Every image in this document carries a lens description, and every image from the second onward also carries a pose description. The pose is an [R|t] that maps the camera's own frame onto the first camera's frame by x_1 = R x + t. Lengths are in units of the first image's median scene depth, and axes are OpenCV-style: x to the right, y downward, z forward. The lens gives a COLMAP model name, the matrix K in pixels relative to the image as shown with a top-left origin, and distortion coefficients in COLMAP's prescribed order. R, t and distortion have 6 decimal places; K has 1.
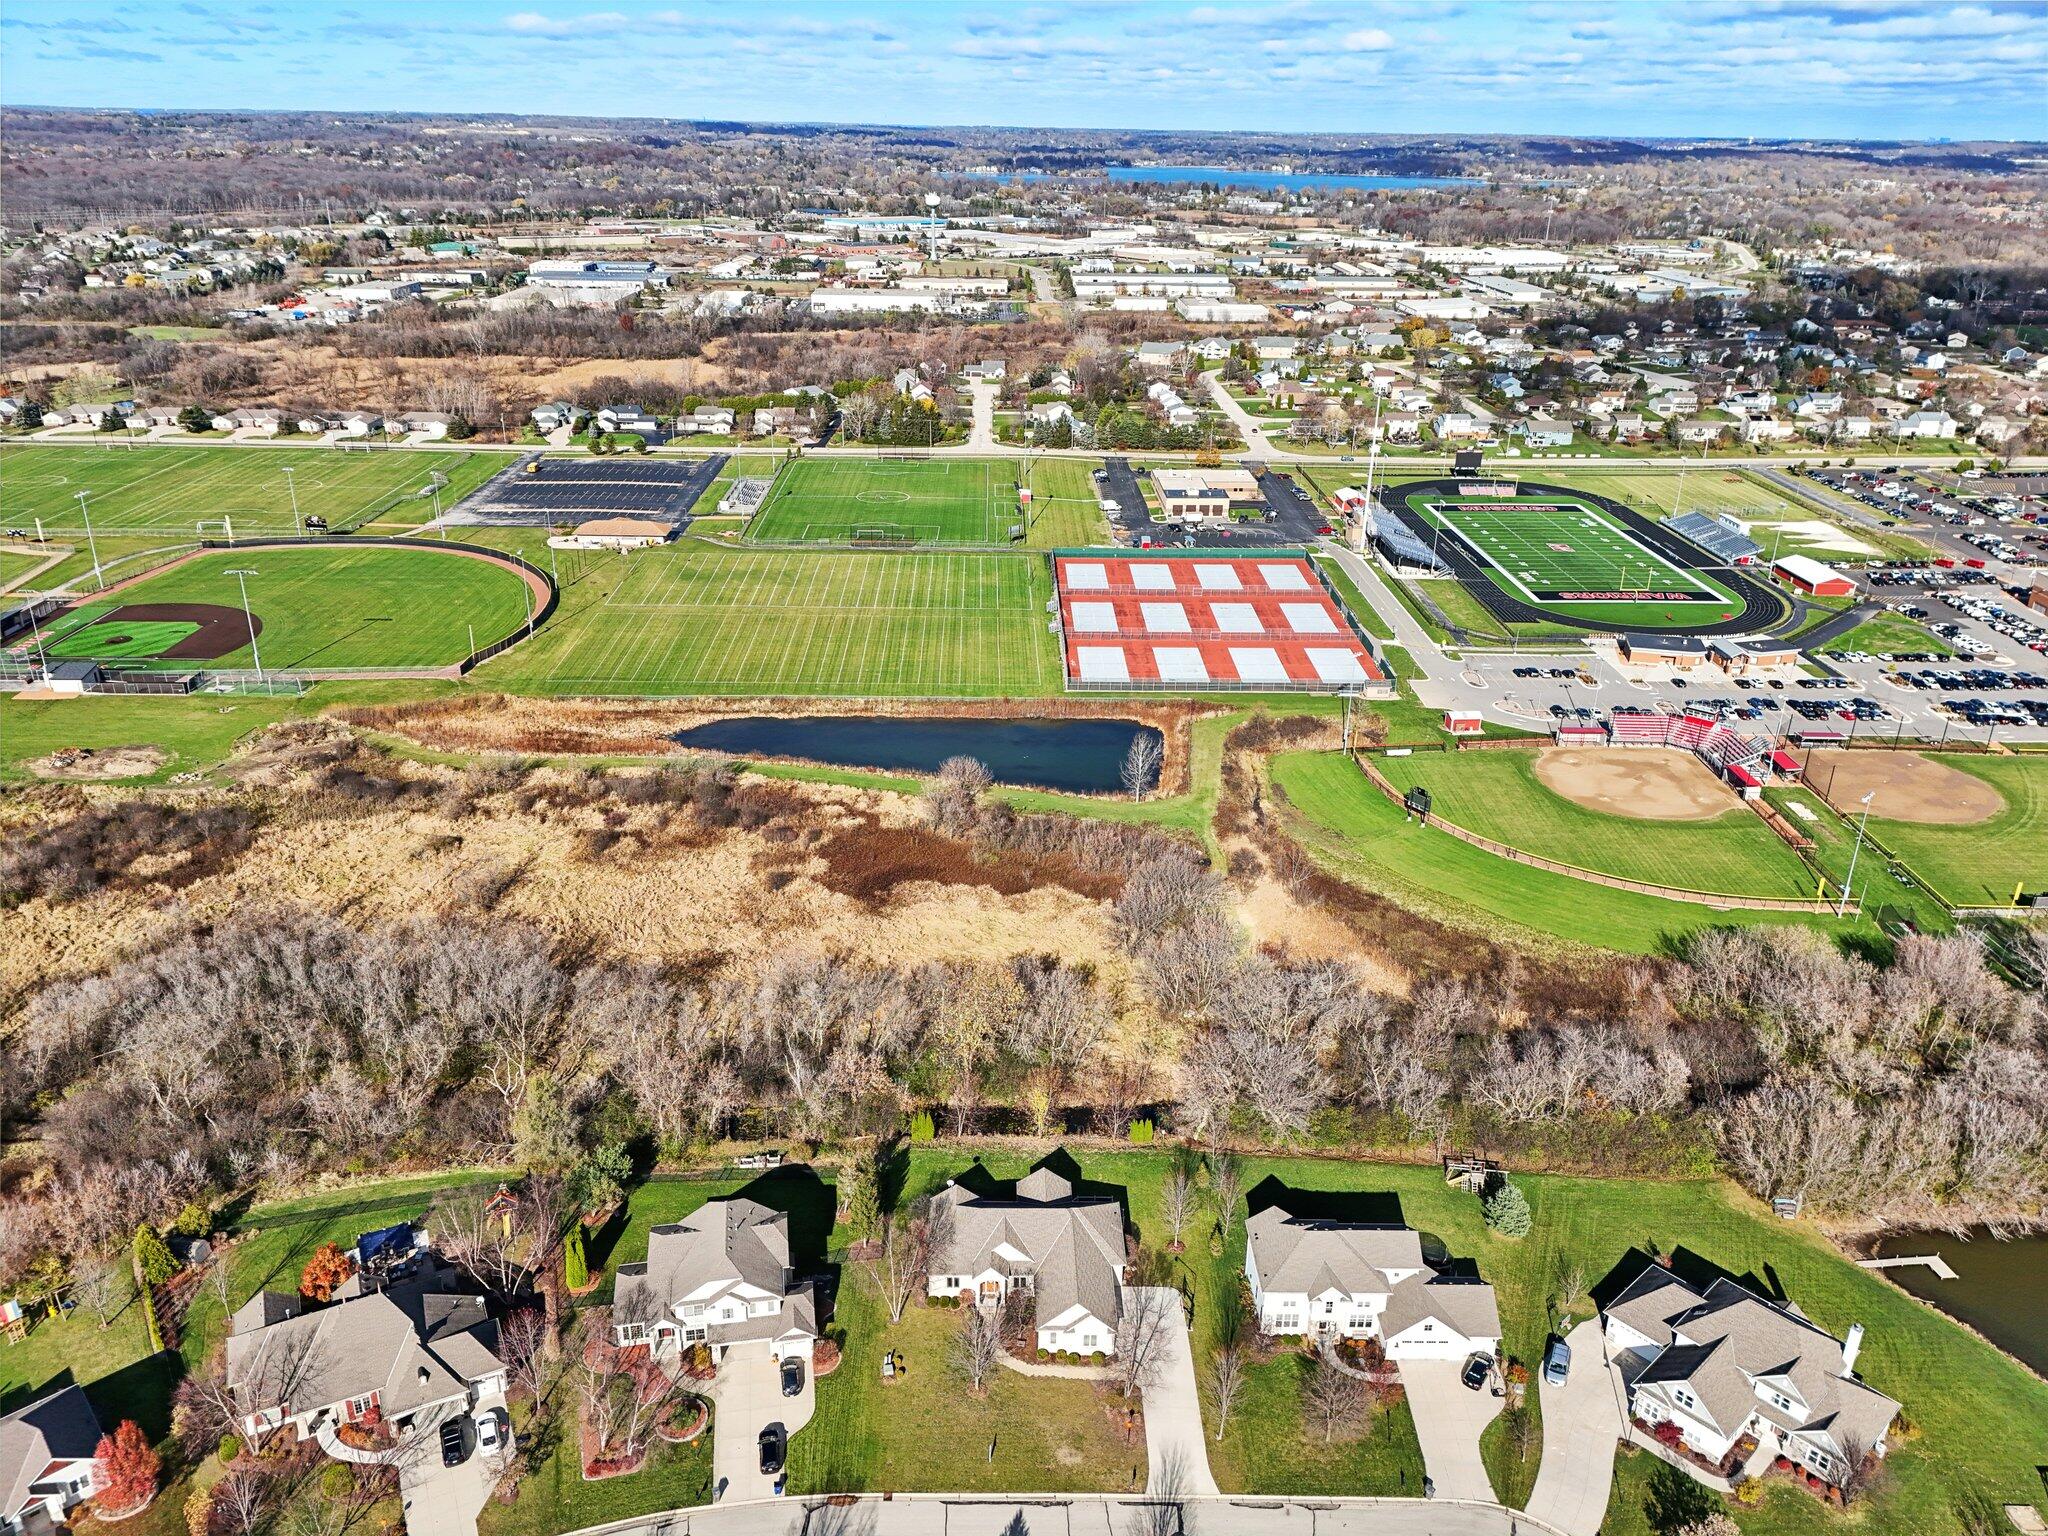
lens RADIAL K [[1493.2, 0, 1016.4], [0, 1493.2, 768.5], [0, 0, 1]] dist [0.085355, -0.086530]
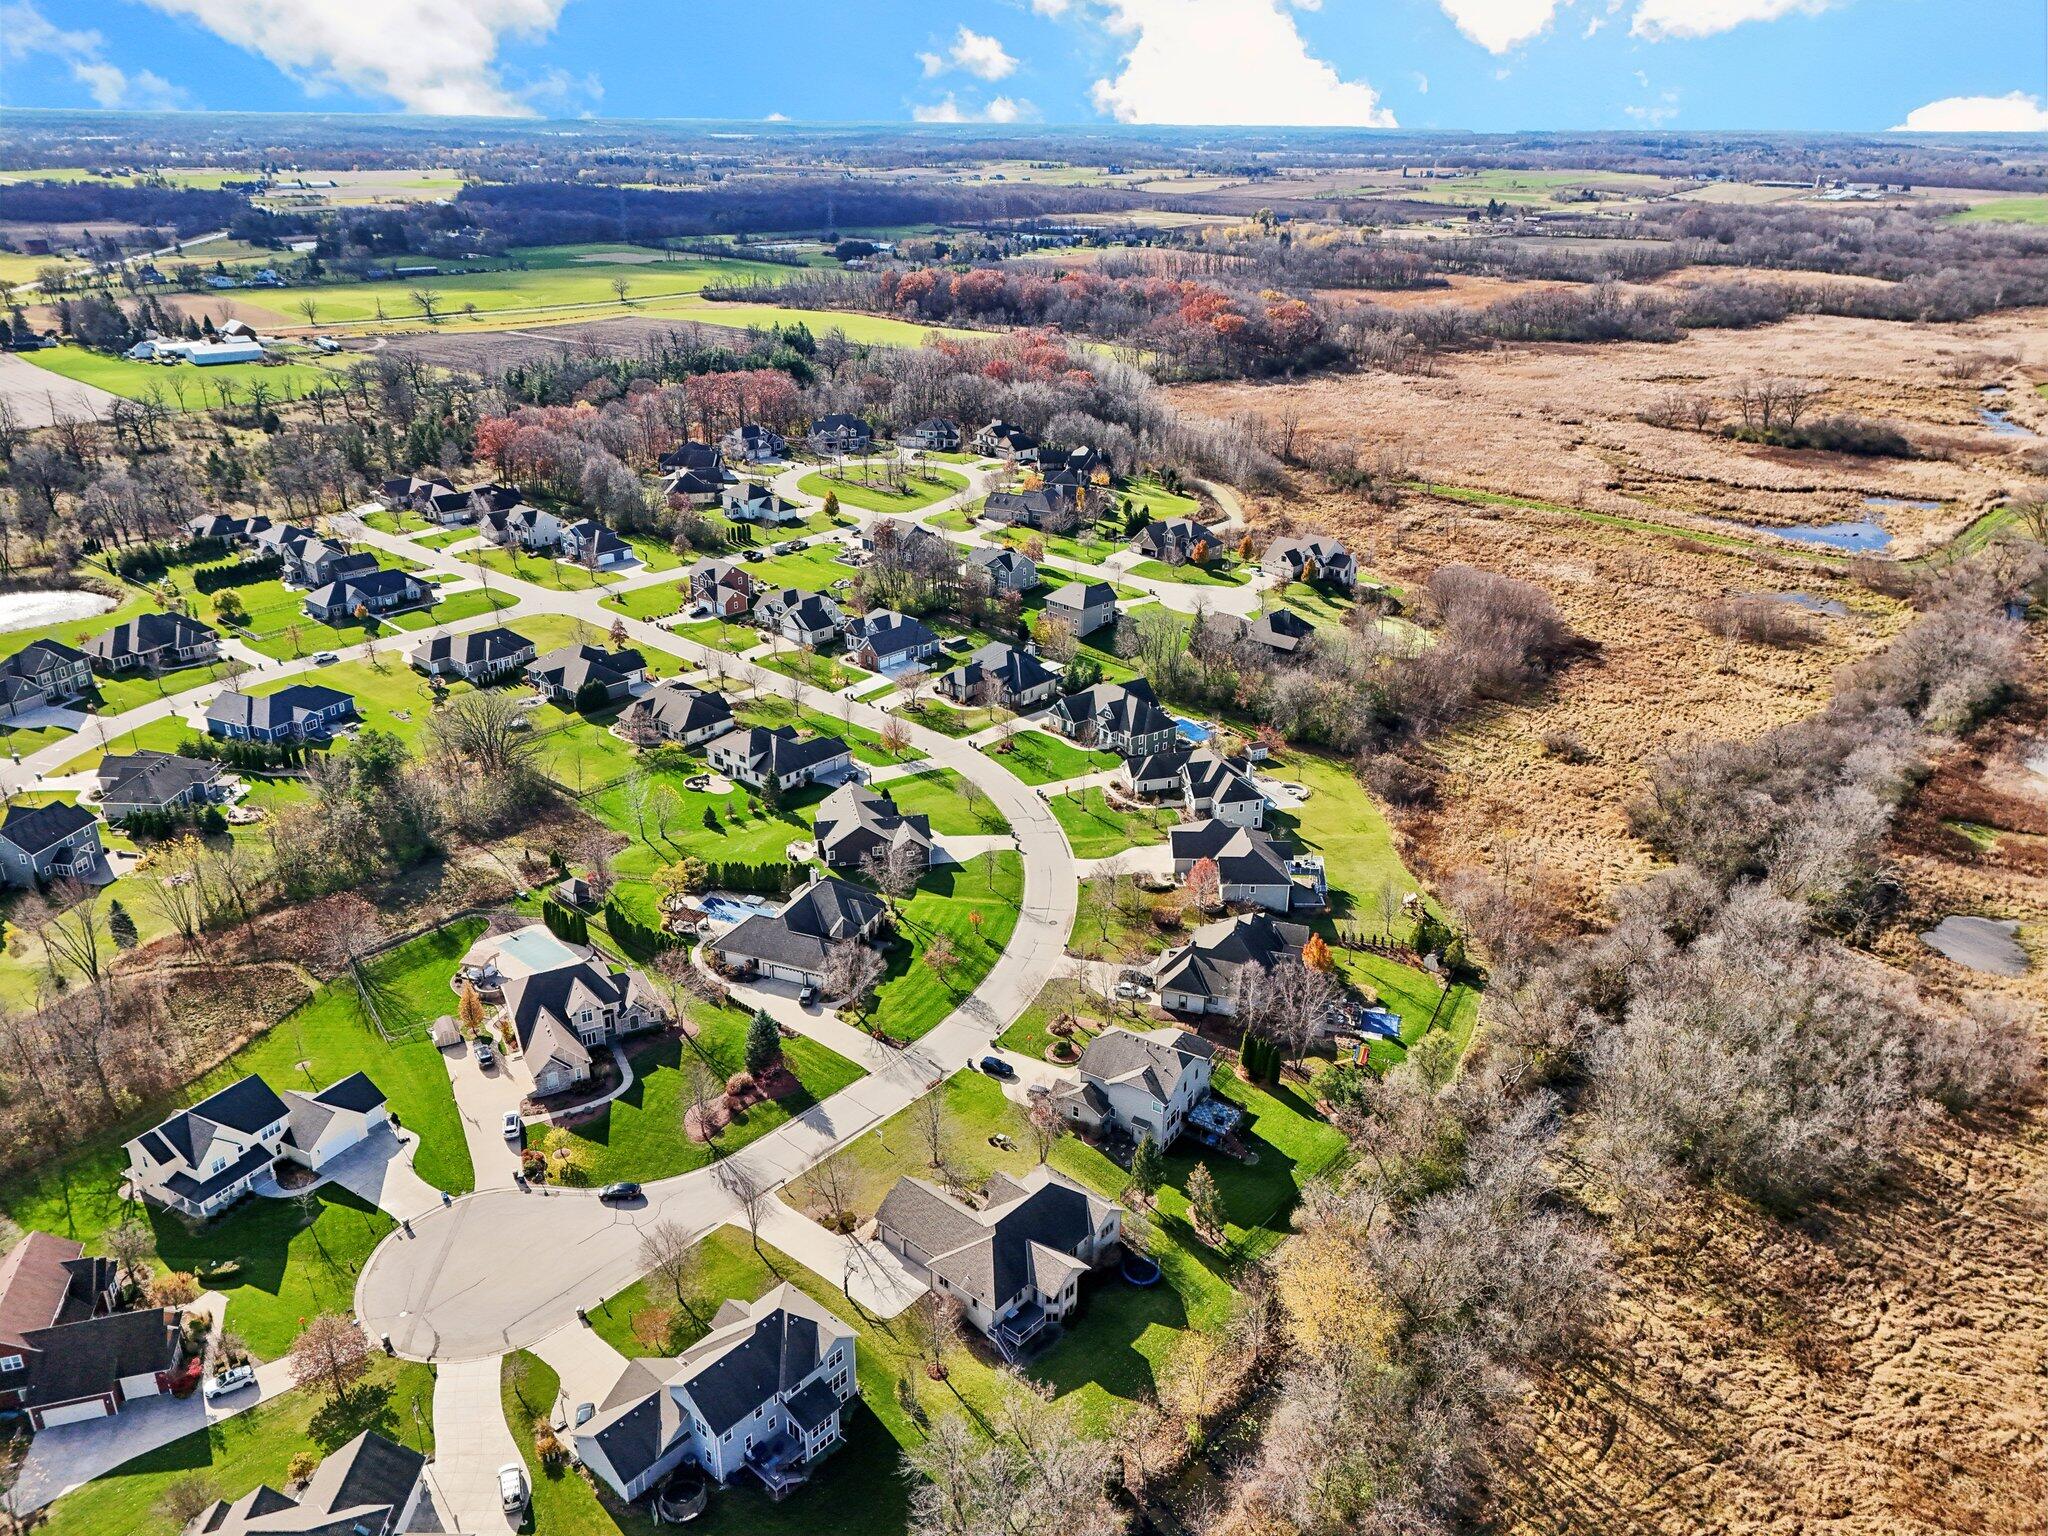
lens RADIAL K [[1491.1, 0, 1024.0], [0, 1491.1, 768.0], [0, 0, 1]] dist [0.089944, -0.093512]
pose [[-0.667245, 0.273939, -0.692634, 0.502952], [-0.314245, 0.739564, 0.595227, -0.421472], [0.675303, 0.614819, -0.407386, 0.999006]]
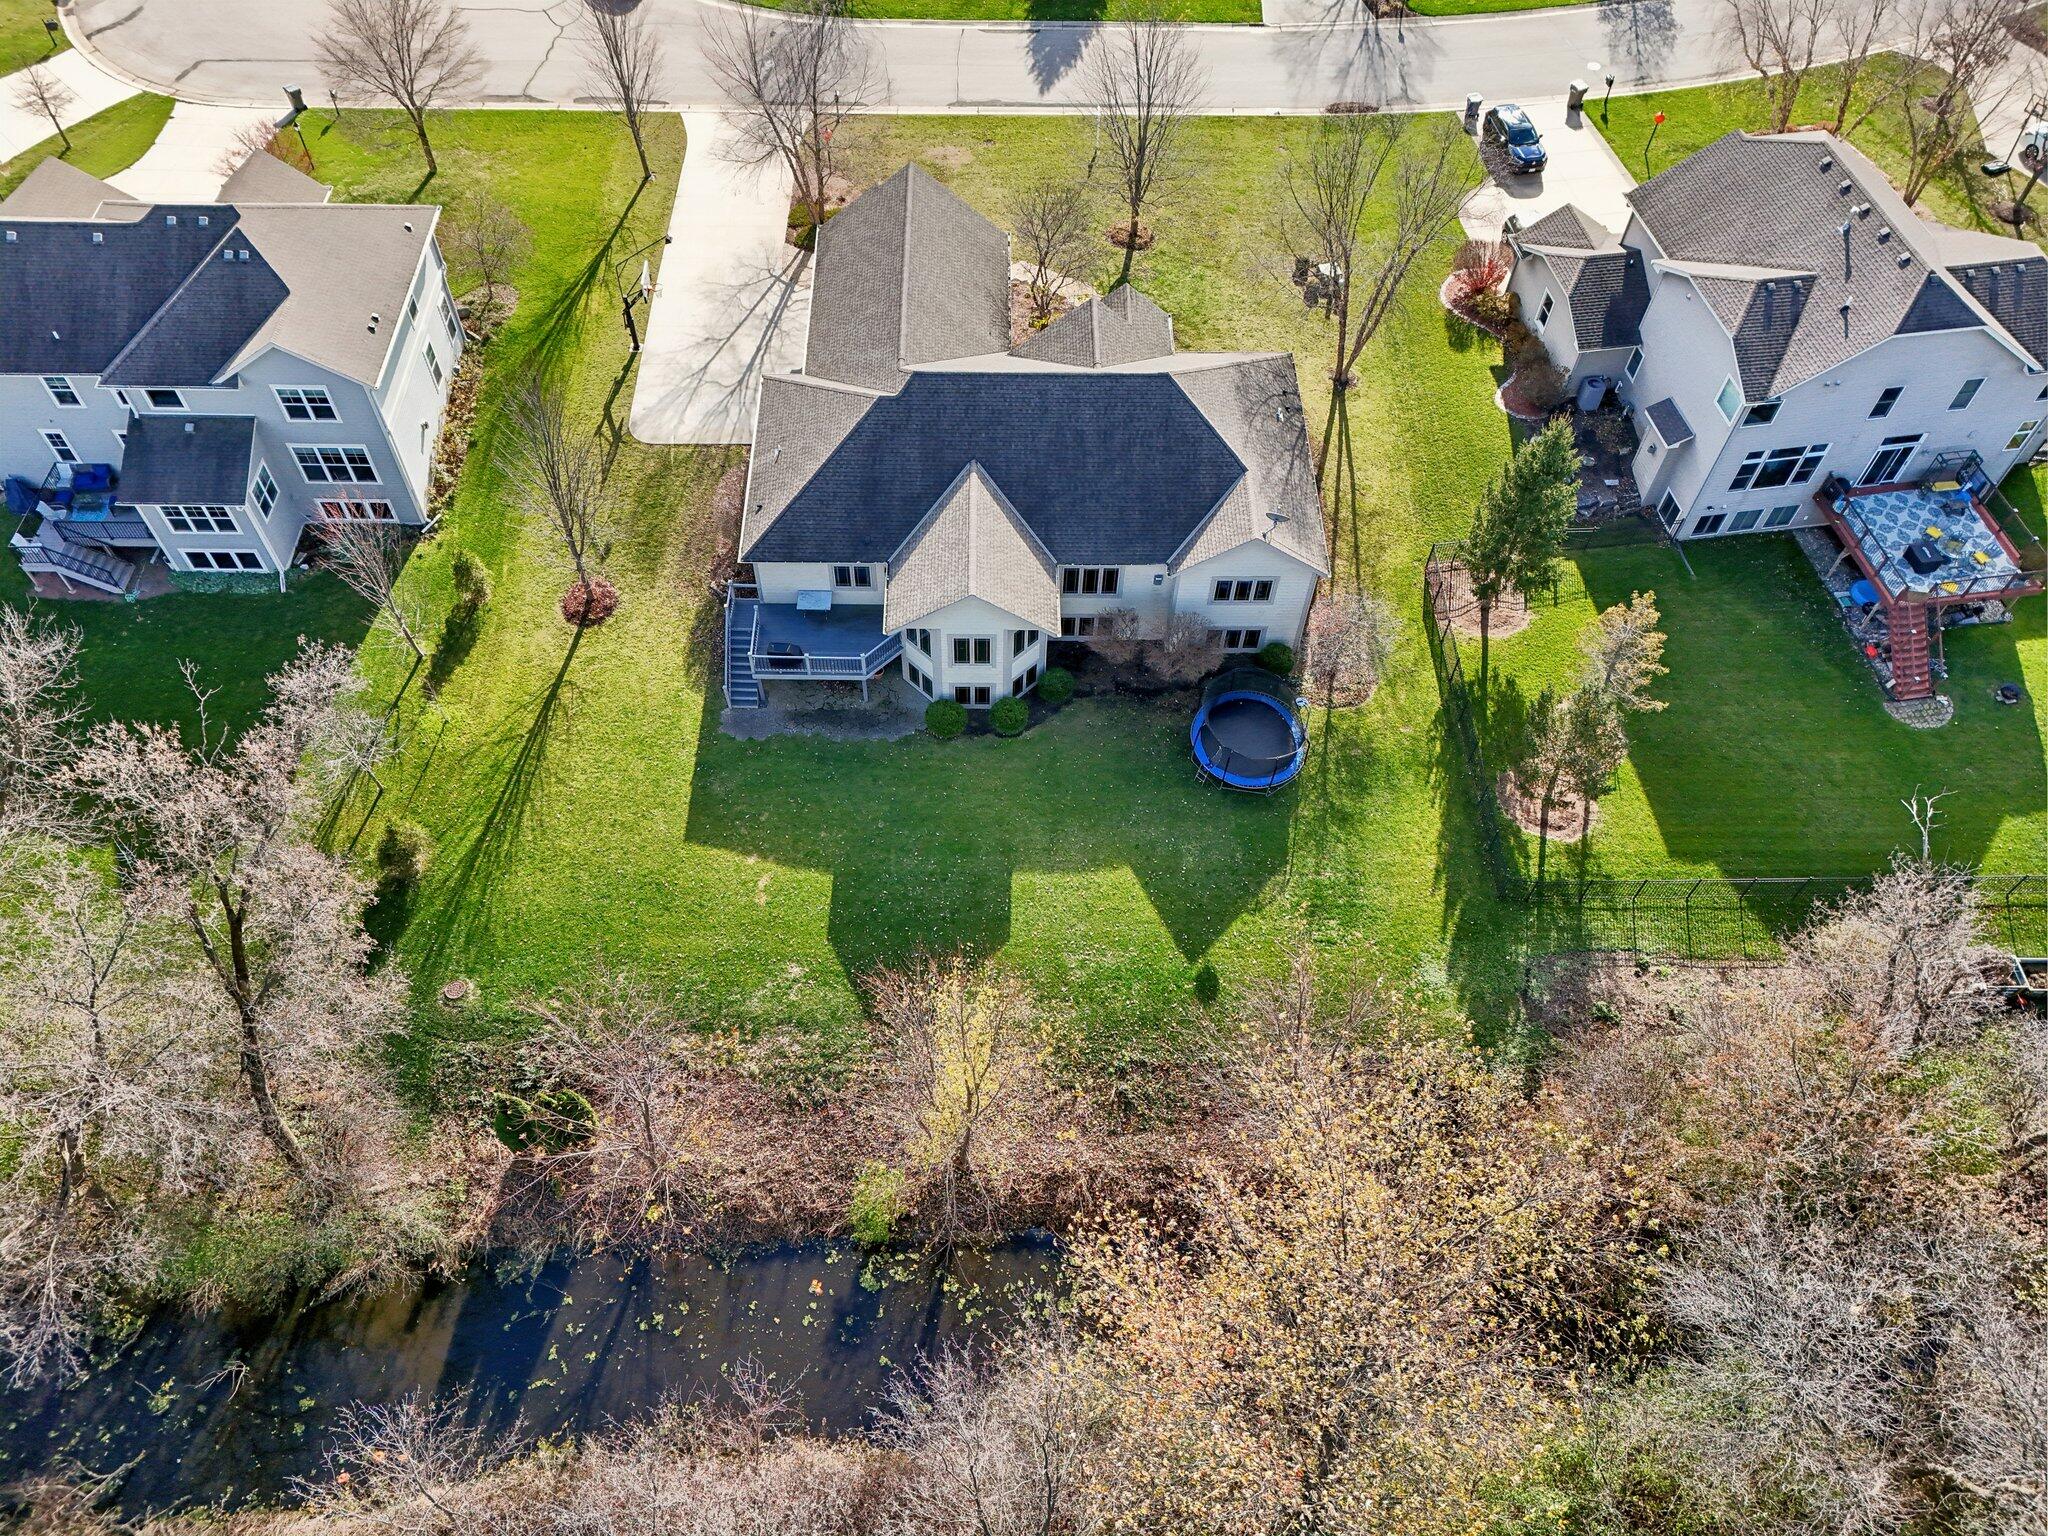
lens RADIAL K [[1493.2, 0, 1016.4], [0, 1493.2, 768.5], [0, 0, 1]] dist [0.085355, -0.086530]
pose [[-0.999497, -0.020886, -0.023855, 0.013677], [-0.027785, 0.214578, 0.976312, -0.010957], [-0.015273, 0.976484, -0.215050, 0.939761]]
